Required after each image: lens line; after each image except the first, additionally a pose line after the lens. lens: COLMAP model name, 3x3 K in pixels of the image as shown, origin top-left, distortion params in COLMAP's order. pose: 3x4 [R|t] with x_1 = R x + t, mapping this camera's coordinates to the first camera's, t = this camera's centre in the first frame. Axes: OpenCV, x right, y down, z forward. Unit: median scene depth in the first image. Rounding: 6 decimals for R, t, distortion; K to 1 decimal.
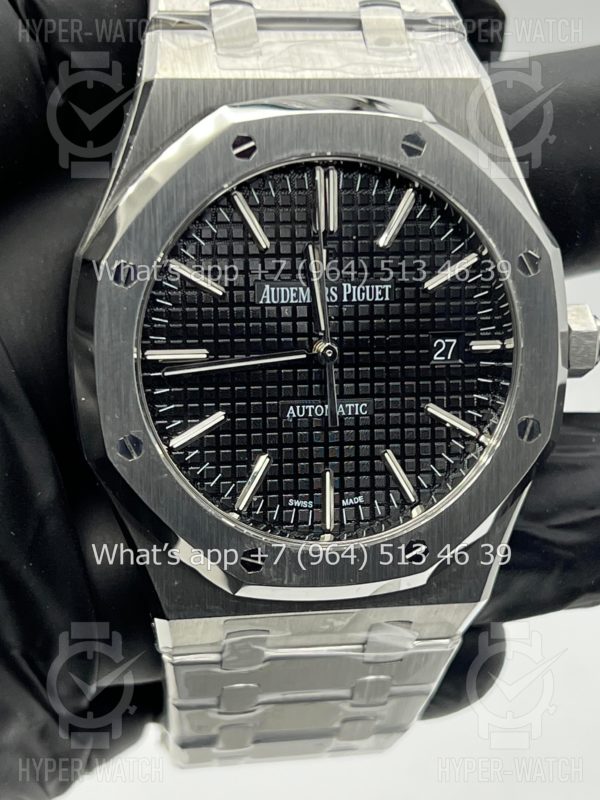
lens RADIAL K [[1916.3, 0, 302.8], [0, 1916.3, 421.3], [0, 0, 1]] dist [0.239833, 0.000000]
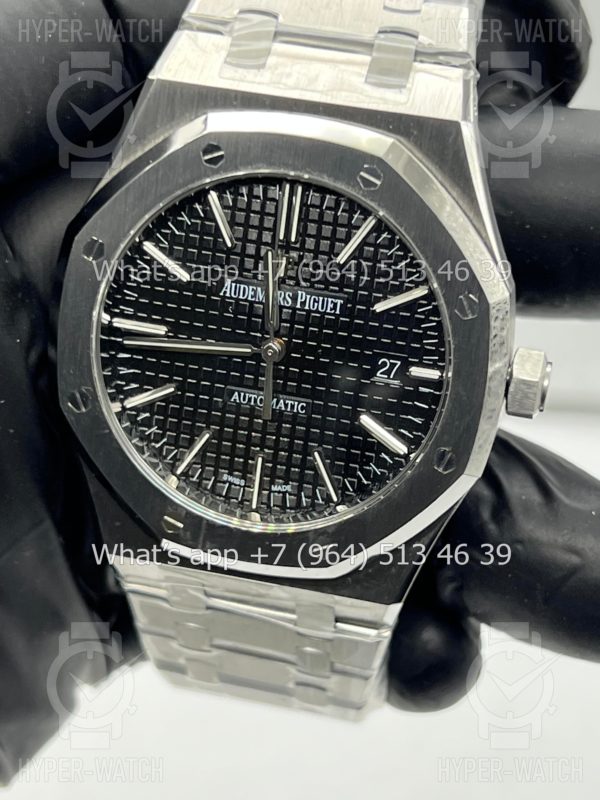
lens RADIAL K [[1916.3, 0, 298.0], [0, 1916.3, 397.1], [0, 0, 1]] dist [0.239833, 0.000000]
pose [[0.913718, 0.212277, -0.346494, 0.403853], [-0.180291, 0.975958, 0.122479, -0.144714], [0.364163, -0.049441, 0.930022, -0.001898]]
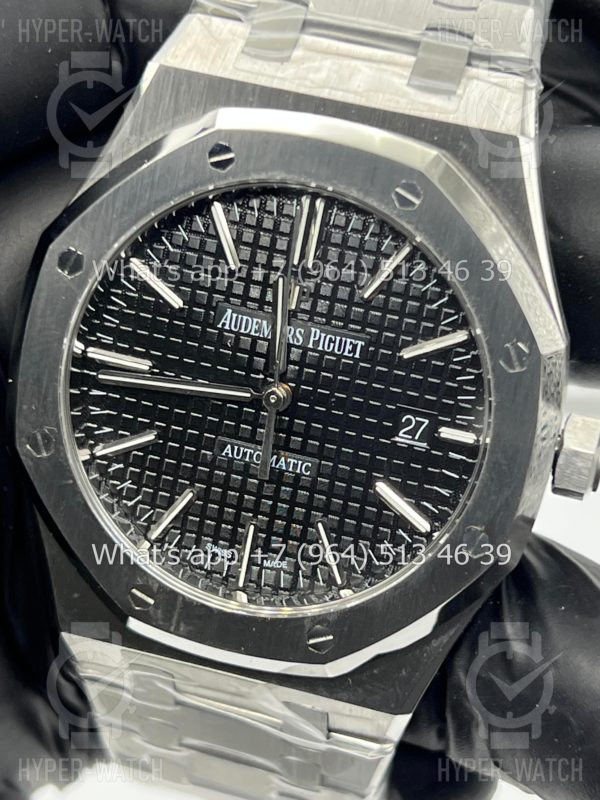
lens RADIAL K [[1916.3, 0, 296.4], [0, 1916.3, 396.0], [0, 0, 1]] dist [0.239833, 0.000000]
pose [[0.901389, 0.251656, -0.352373, 0.337022], [-0.244633, 0.967426, 0.065127, -0.097142], [0.357285, 0.027497, 0.933591, 0.160827]]
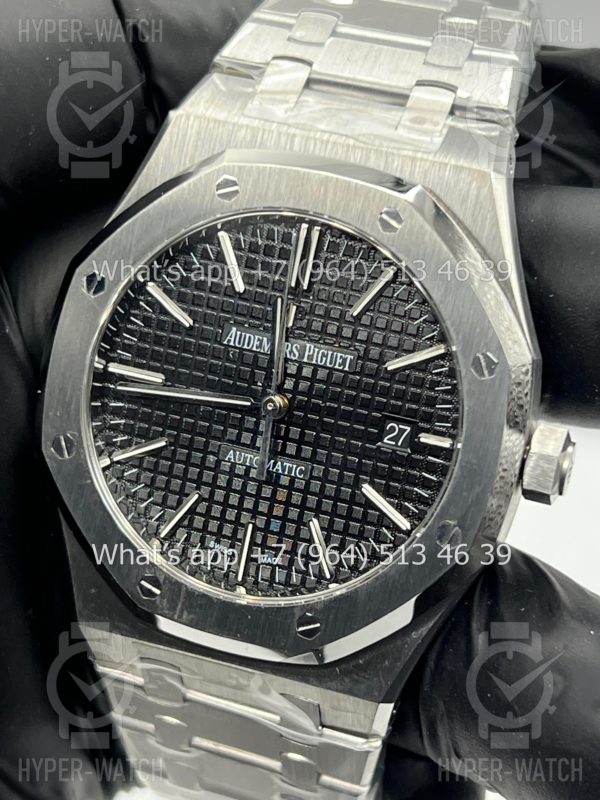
lens RADIAL K [[1916.3, 0, 292.7], [0, 1916.3, 405.3], [0, 0, 1]] dist [0.239833, 0.000000]
pose [[0.869869, 0.225274, -0.438840, 0.457201], [-0.261678, 0.964872, -0.023391, -0.015525], [0.418154, 0.135182, 0.898261, 0.106043]]
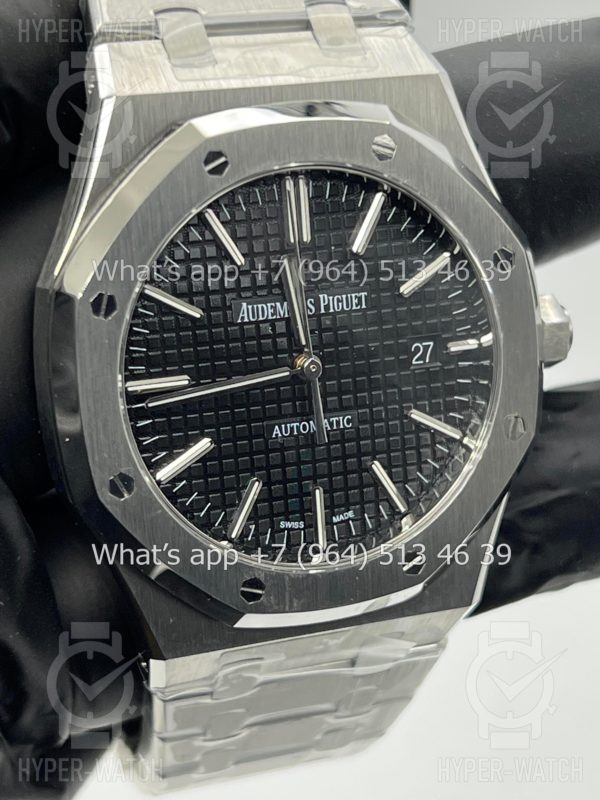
lens RADIAL K [[1916.3, 0, 296.0], [0, 1916.3, 398.8], [0, 0, 1]] dist [0.239833, 0.000000]
pose [[0.986316, -0.084548, 0.141538, -0.131145], [0.081627, 0.996315, 0.026333, -0.045847], [-0.143242, -0.014419, 0.989583, 0.045867]]
